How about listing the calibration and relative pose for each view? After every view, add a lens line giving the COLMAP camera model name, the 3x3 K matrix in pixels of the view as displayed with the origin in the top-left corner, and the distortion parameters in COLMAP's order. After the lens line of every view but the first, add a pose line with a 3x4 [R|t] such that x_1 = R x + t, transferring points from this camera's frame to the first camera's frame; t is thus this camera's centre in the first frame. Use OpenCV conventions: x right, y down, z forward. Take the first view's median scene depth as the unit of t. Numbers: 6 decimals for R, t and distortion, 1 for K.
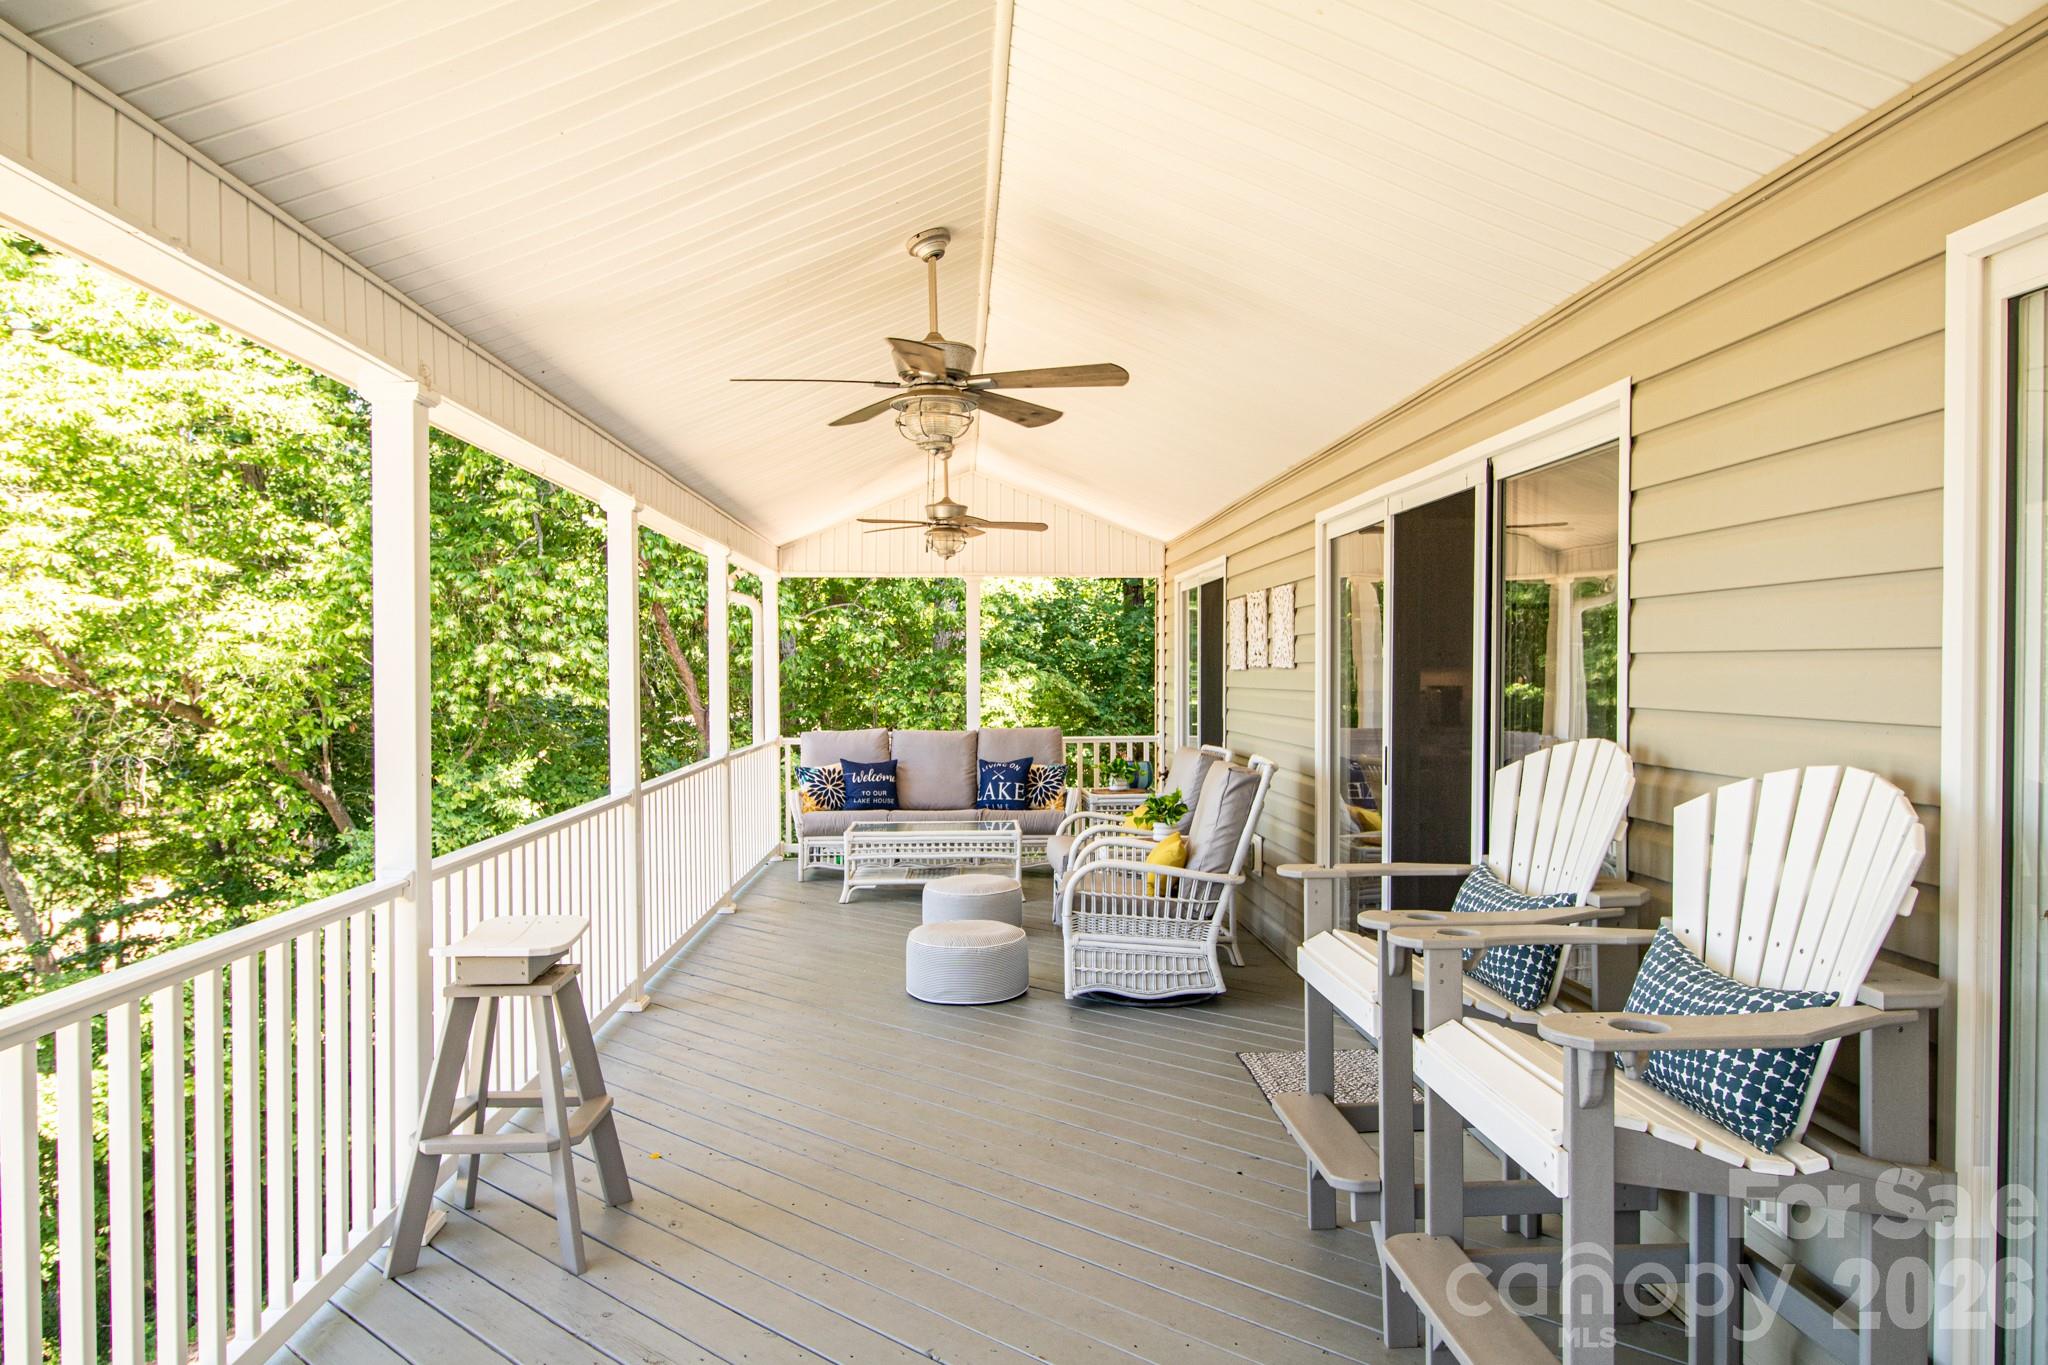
lens RADIAL K [[1326.9, 0, 1028.2], [0, 1326.9, 686.8], [0, 0, 1]] dist [-0.005464, -0.003796]
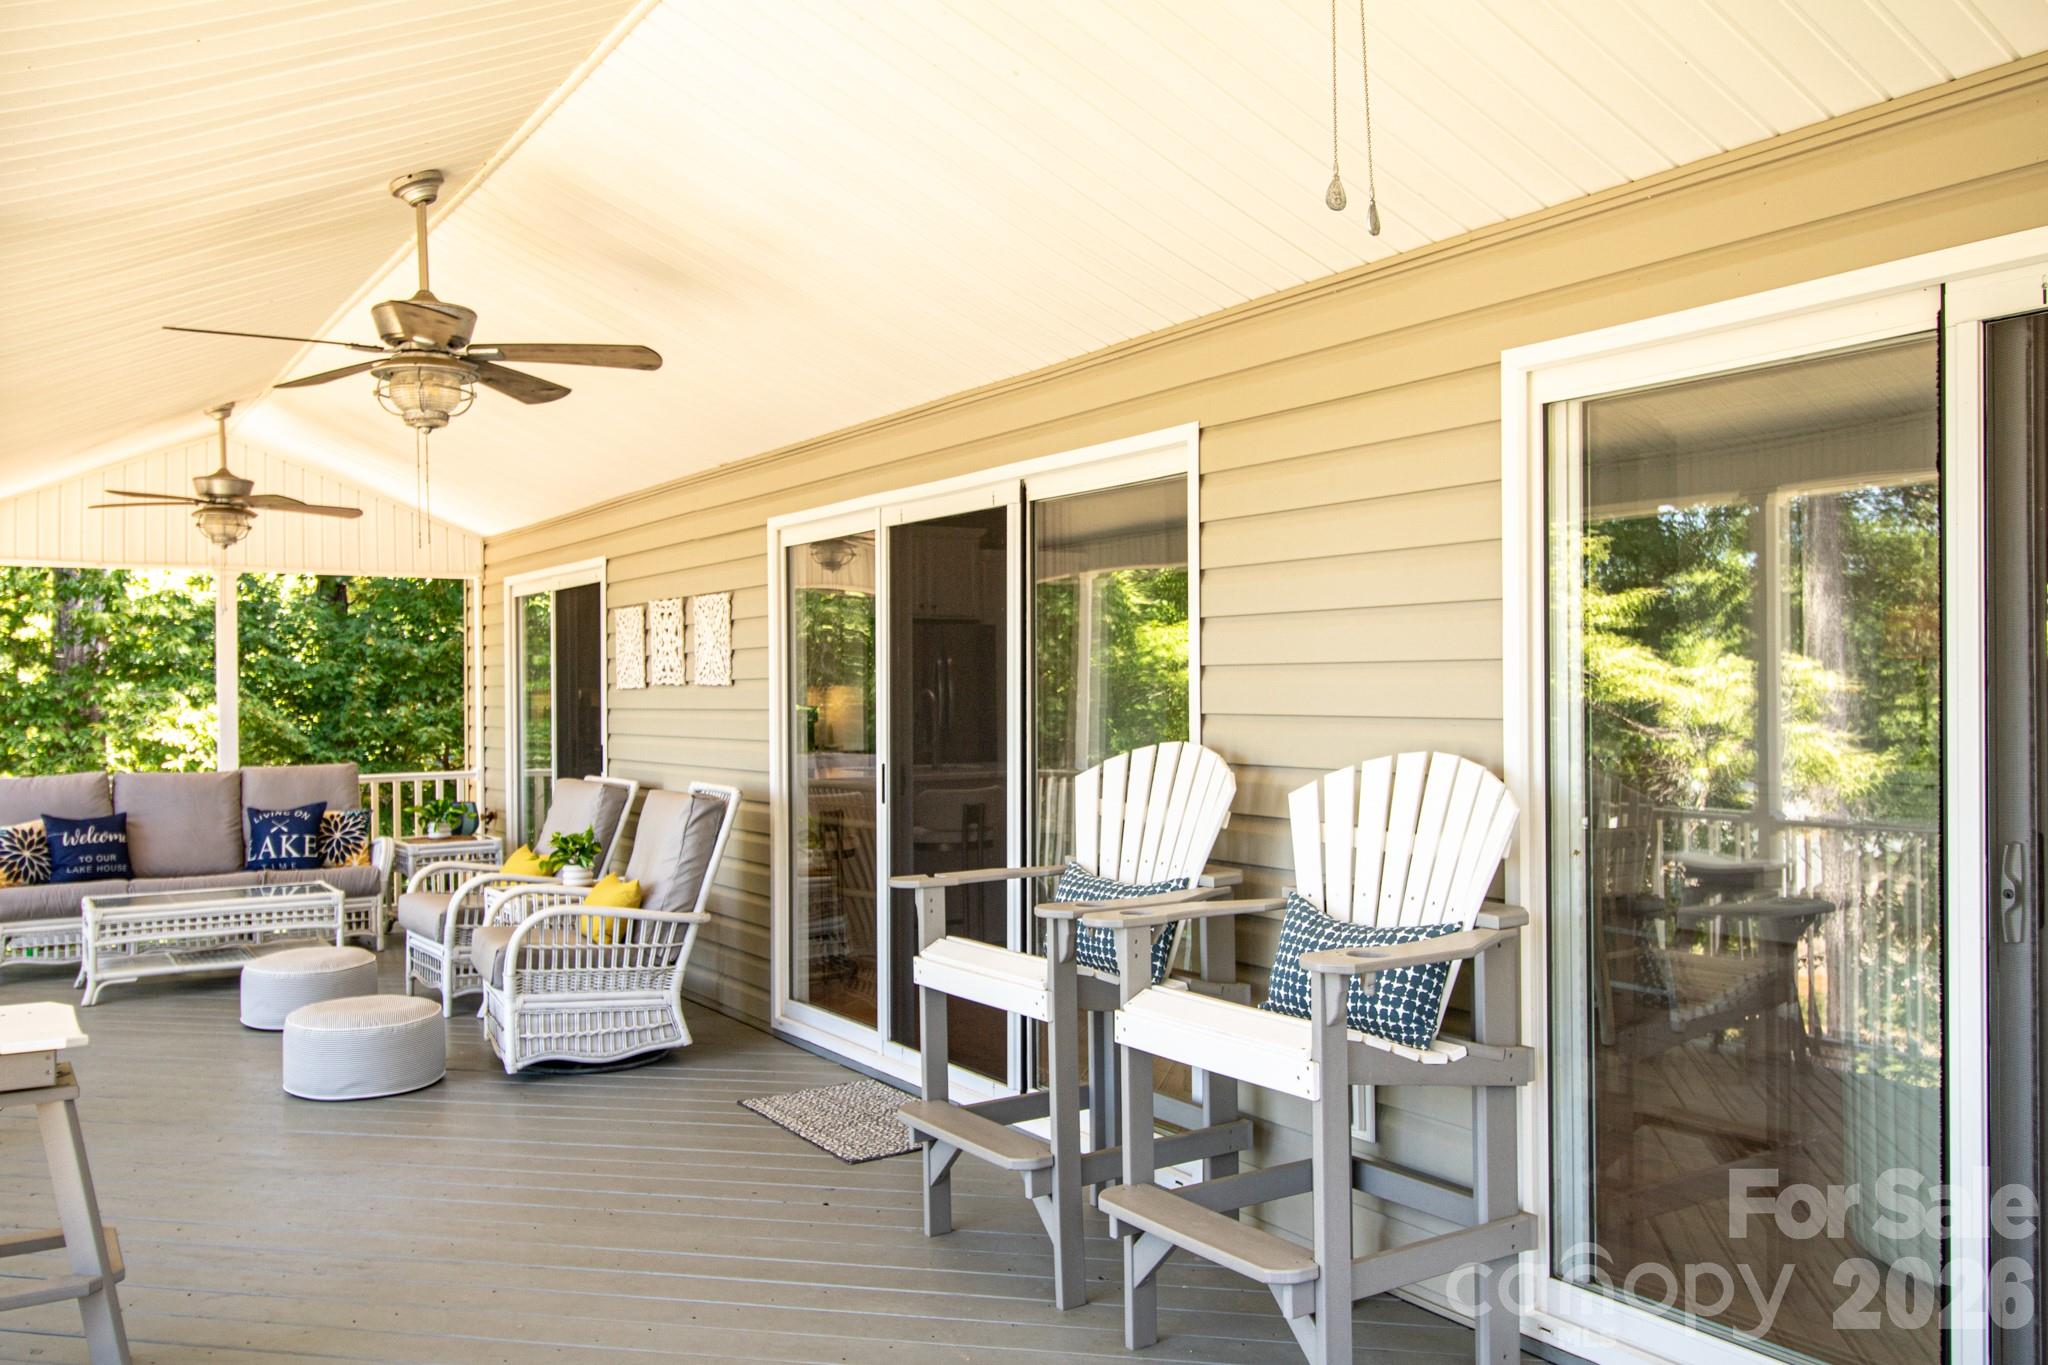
lens RADIAL K [[1580.0, 0, 1024.0], [0, 1580.0, 682.5], [0, 0, 1]] dist [0.010571, -0.000921]
pose [[0.873276, -0.003040, 0.487216, -0.177317], [0.012431, 0.999794, -0.016042, 0.004554], [-0.487067, 0.020066, 0.873134, -0.054346]]
